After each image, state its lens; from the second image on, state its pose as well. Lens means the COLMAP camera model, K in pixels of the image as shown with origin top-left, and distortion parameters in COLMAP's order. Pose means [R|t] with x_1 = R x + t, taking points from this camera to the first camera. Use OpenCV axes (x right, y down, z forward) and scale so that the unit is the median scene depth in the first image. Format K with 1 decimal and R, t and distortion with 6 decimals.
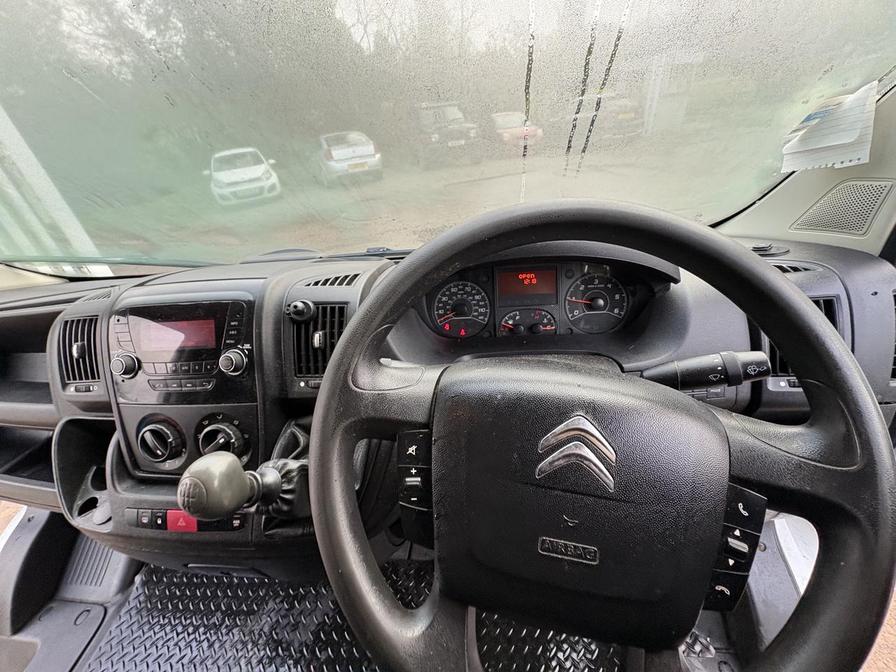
lens RADIAL K [[353.3, 0, 447.1], [0, 353.3, 335.5], [0, 0, 1]] dist [-0.000069, -0.000339]
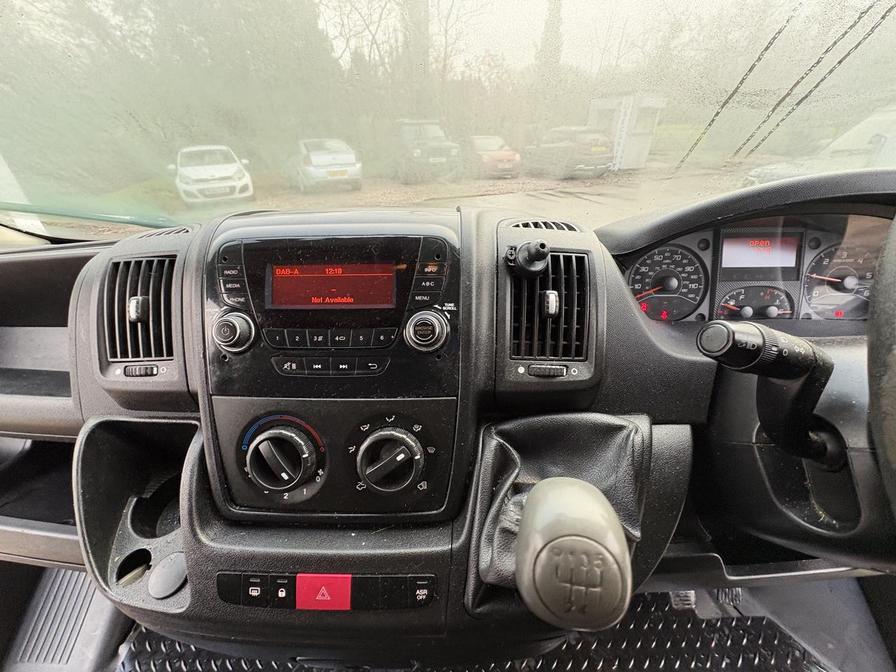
lens RADIAL K [[353.3, 0, 447.1], [0, 353.3, 335.5], [0, 0, 1]] dist [-0.000069, -0.000339]
pose [[0.994472, 0.038367, 0.097742, -0.496977], [-0.033745, 0.998253, -0.048508, 0.089458], [-0.099432, 0.044942, 0.994029, 0.291323]]
